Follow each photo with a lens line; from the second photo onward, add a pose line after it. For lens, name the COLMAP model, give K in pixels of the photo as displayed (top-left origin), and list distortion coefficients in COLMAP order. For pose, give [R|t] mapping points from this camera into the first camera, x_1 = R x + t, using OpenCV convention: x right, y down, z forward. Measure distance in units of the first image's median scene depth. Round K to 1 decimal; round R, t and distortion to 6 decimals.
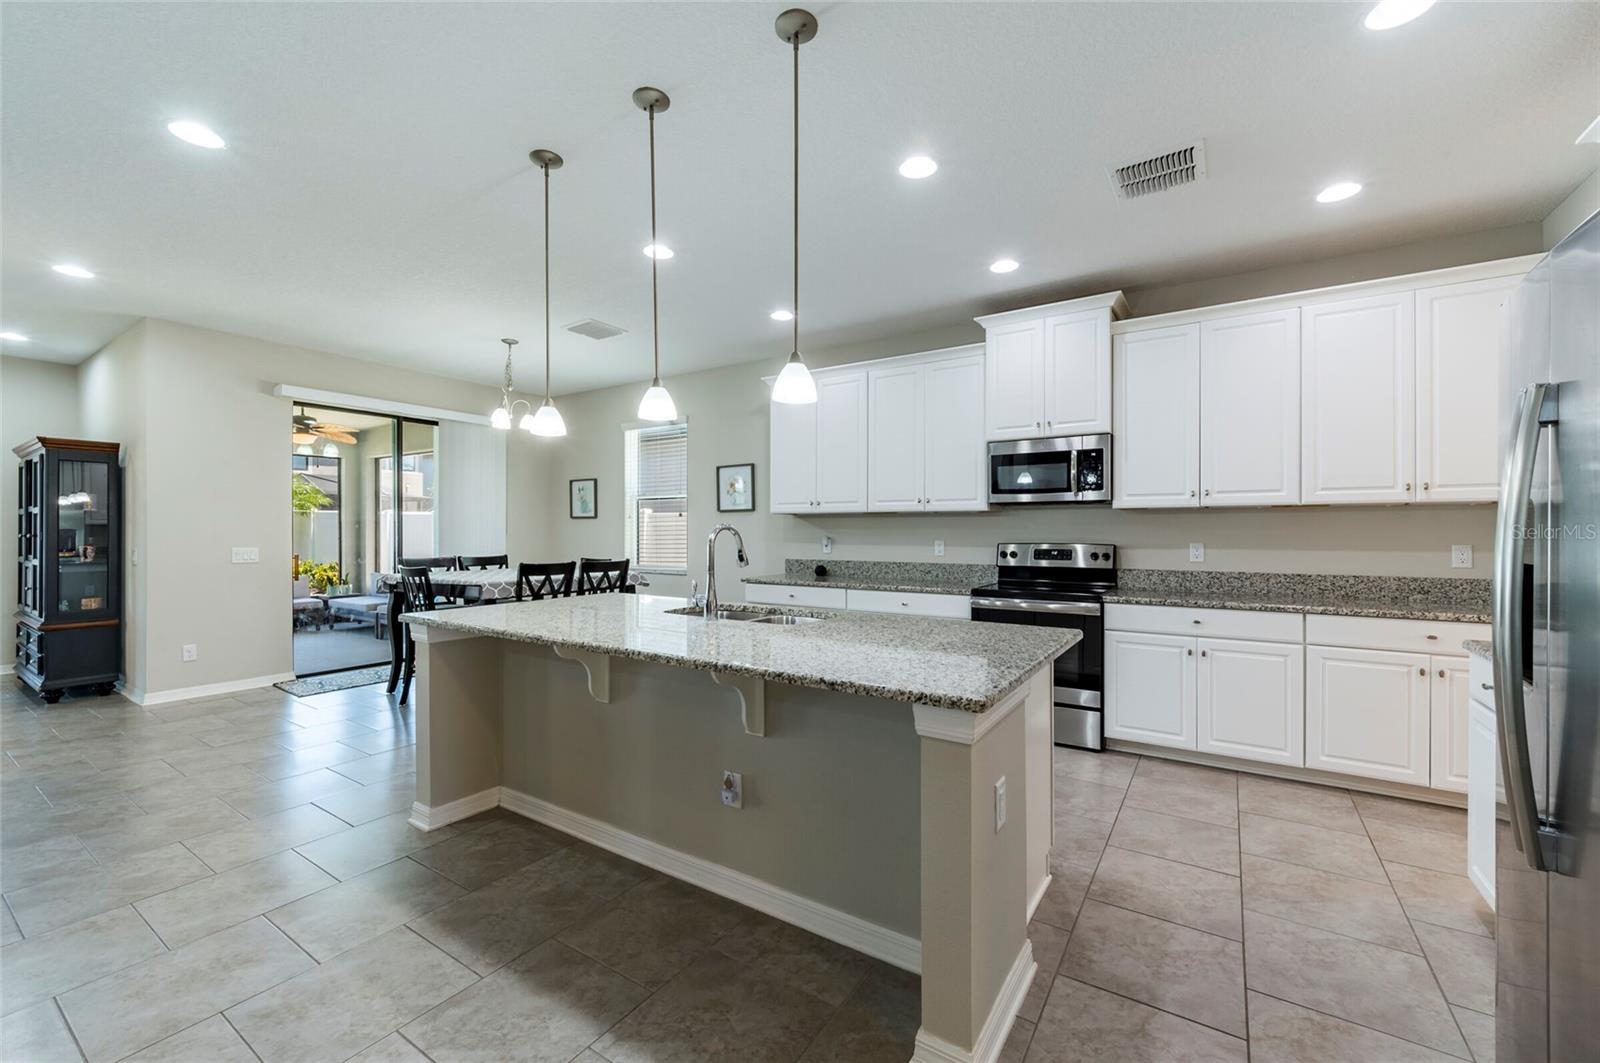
lens RADIAL K [[639.8, 0, 800.0], [0, 639.8, 530.6], [0, 0, 1]] dist [-0.002449, -0.000283]
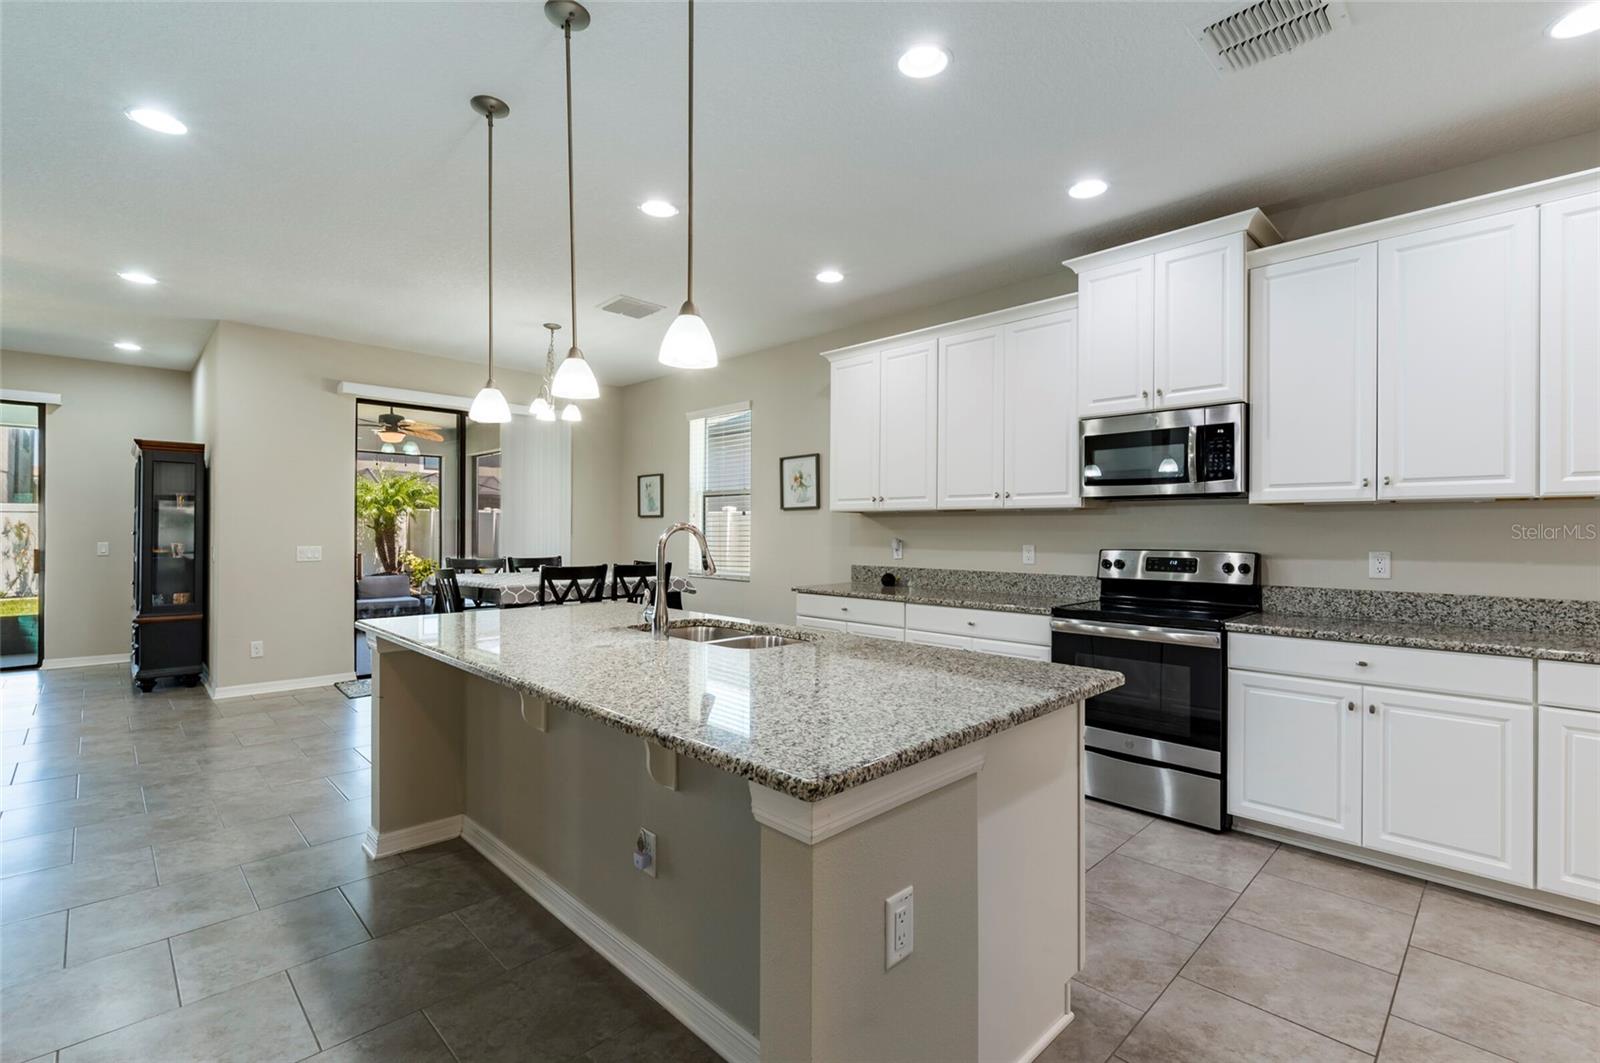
lens RADIAL K [[707.7, 0, 801.5], [0, 707.7, 530.2], [0, 0, 1]] dist [-0.000298, -0.000520]
pose [[0.978747, 0.004403, -0.205024, 0.124854], [-0.004767, 0.999988, -0.001280, -0.000471], [0.205016, 0.002230, 0.978756, 0.077164]]
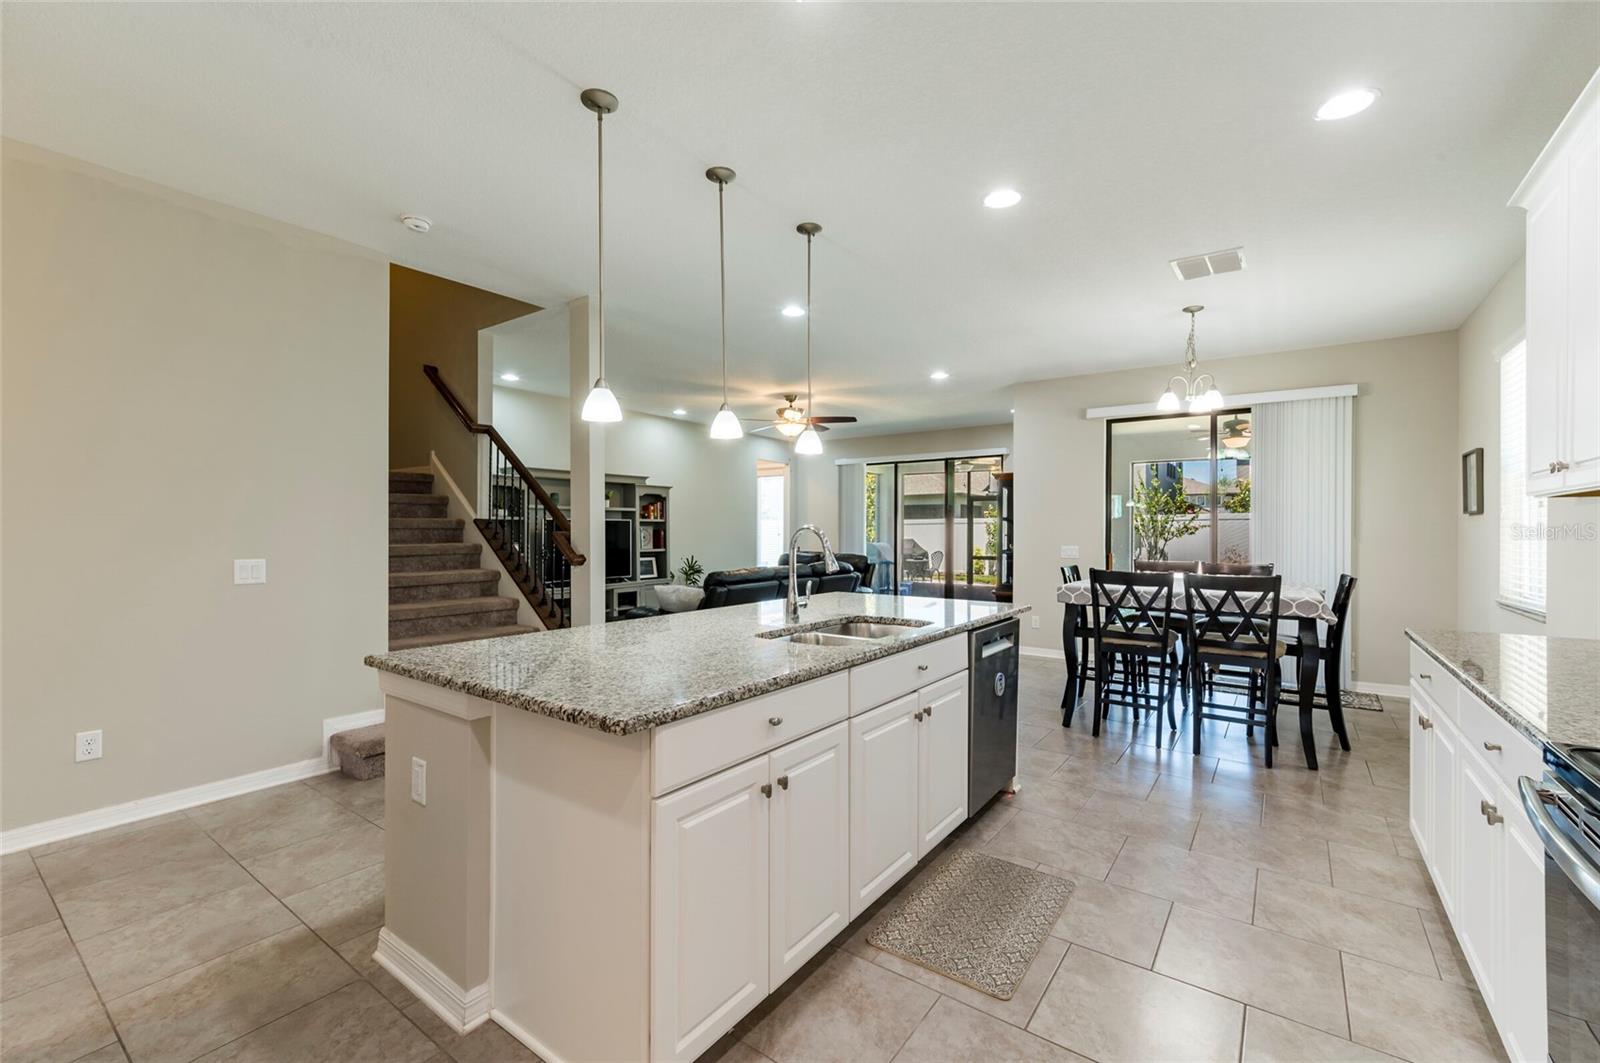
lens RADIAL K [[674.6, 0, 800.0], [0, 674.6, 531.5], [0, 0, 1]] dist [-0.001544, -0.000202]
pose [[-0.048795, 0.001754, -0.998807, 0.518102], [-0.003960, 0.999990, 0.001950, -0.002339], [0.998801, 0.004050, -0.048788, 0.582705]]
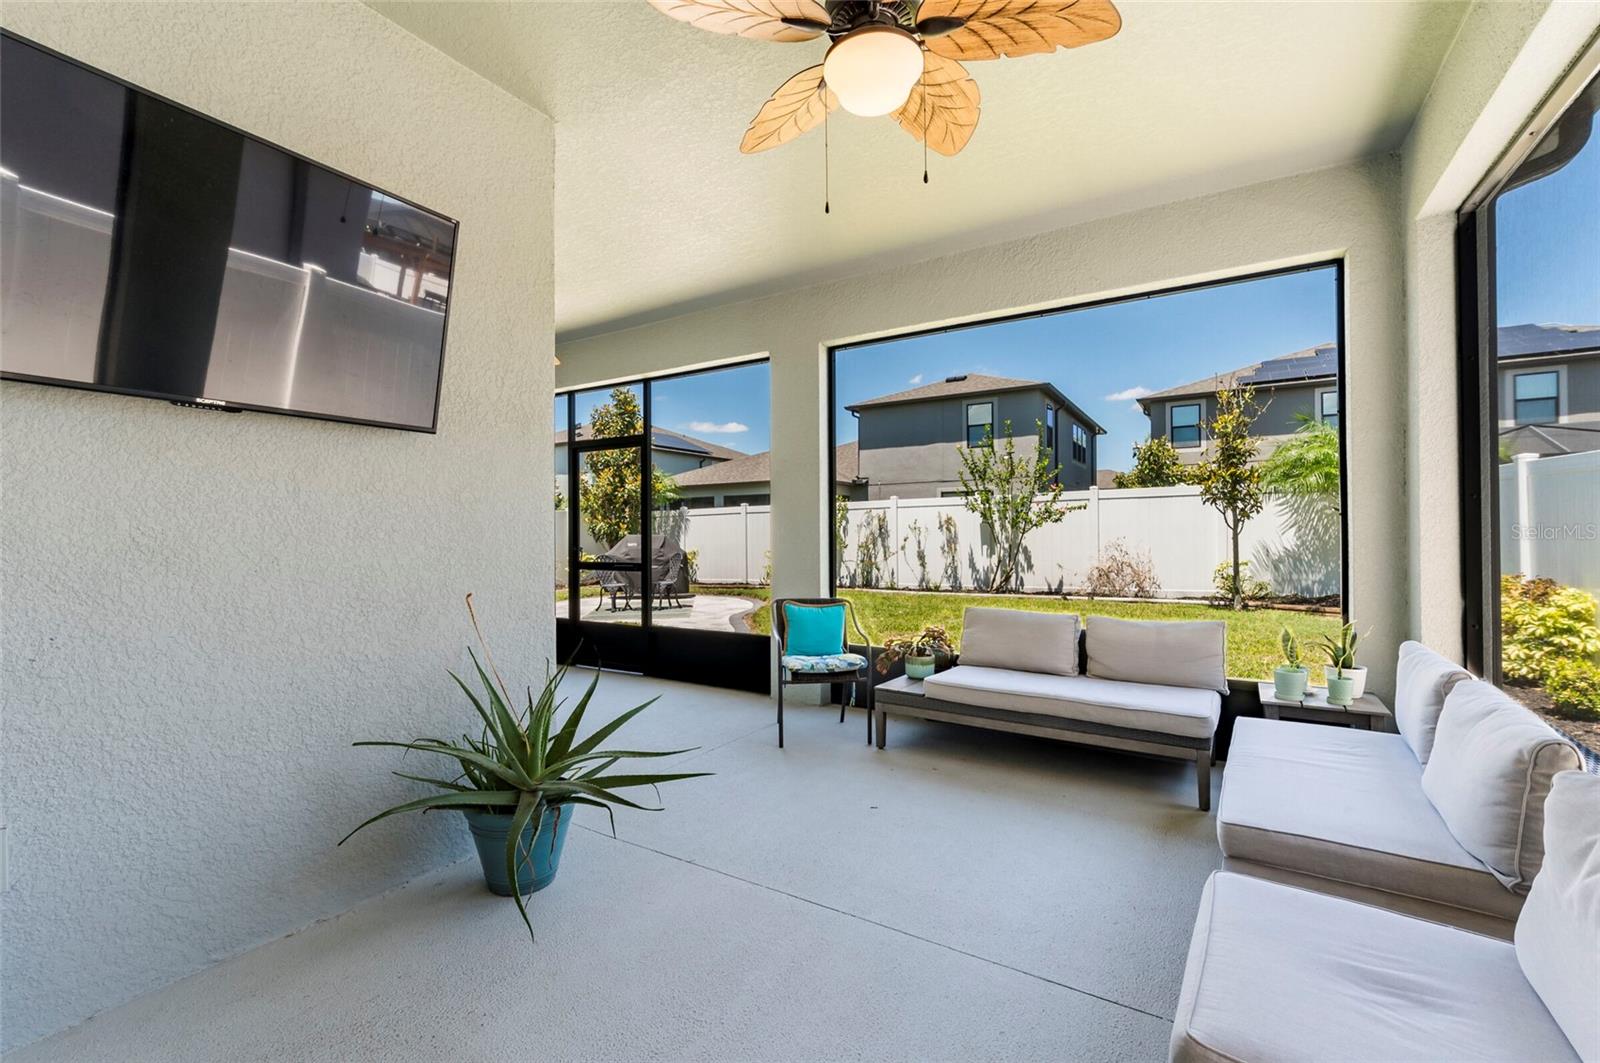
lens RADIAL K [[672.9, 0, 800.9], [0, 672.9, 538.3], [0, 0, 1]] dist [-0.000110, -0.000120]
pose [[0.017132, 0.007679, -0.999824, -0.850501], [0.008315, 0.999935, 0.007822, 0.041752], [0.999819, -0.008448, 0.017067, 1.564596]]
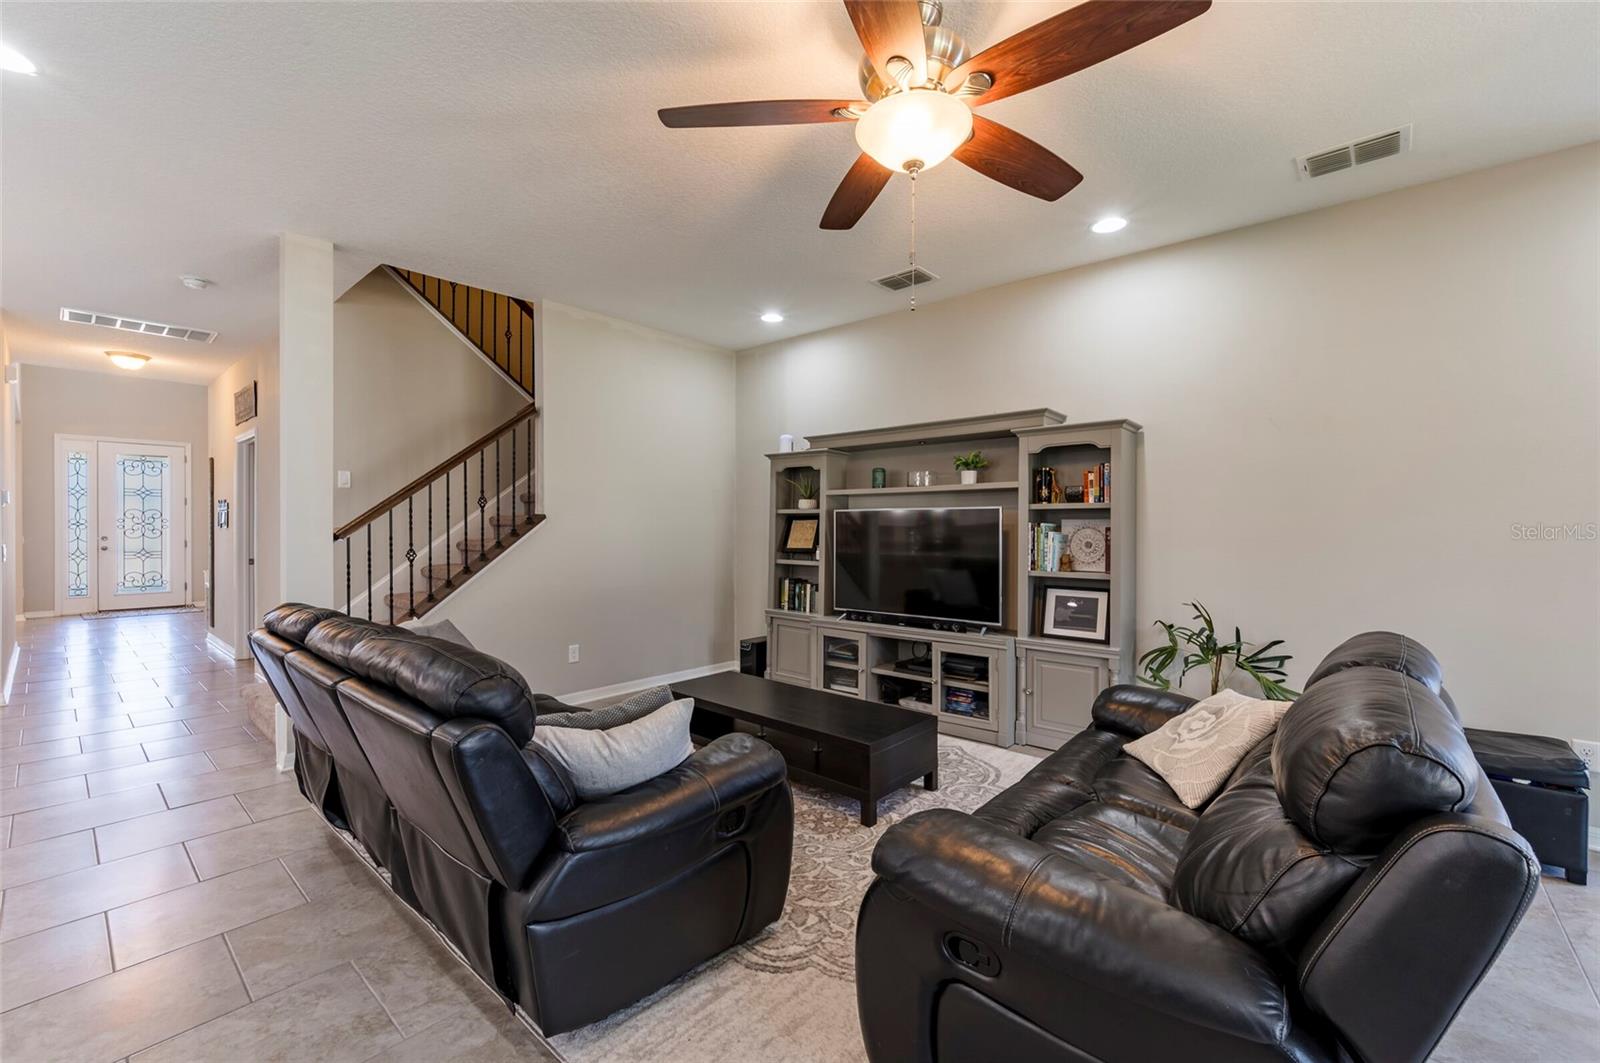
lens RADIAL K [[653.9, 0, 806.8], [0, 653.9, 528.9], [0, 0, 1]] dist [-0.003053, 0.000108]
pose [[-0.991667, -0.003097, 0.128793, -1.107054], [-0.002376, 0.999981, 0.005756, -0.003580], [-0.128808, 0.005402, -0.991655, 0.900106]]
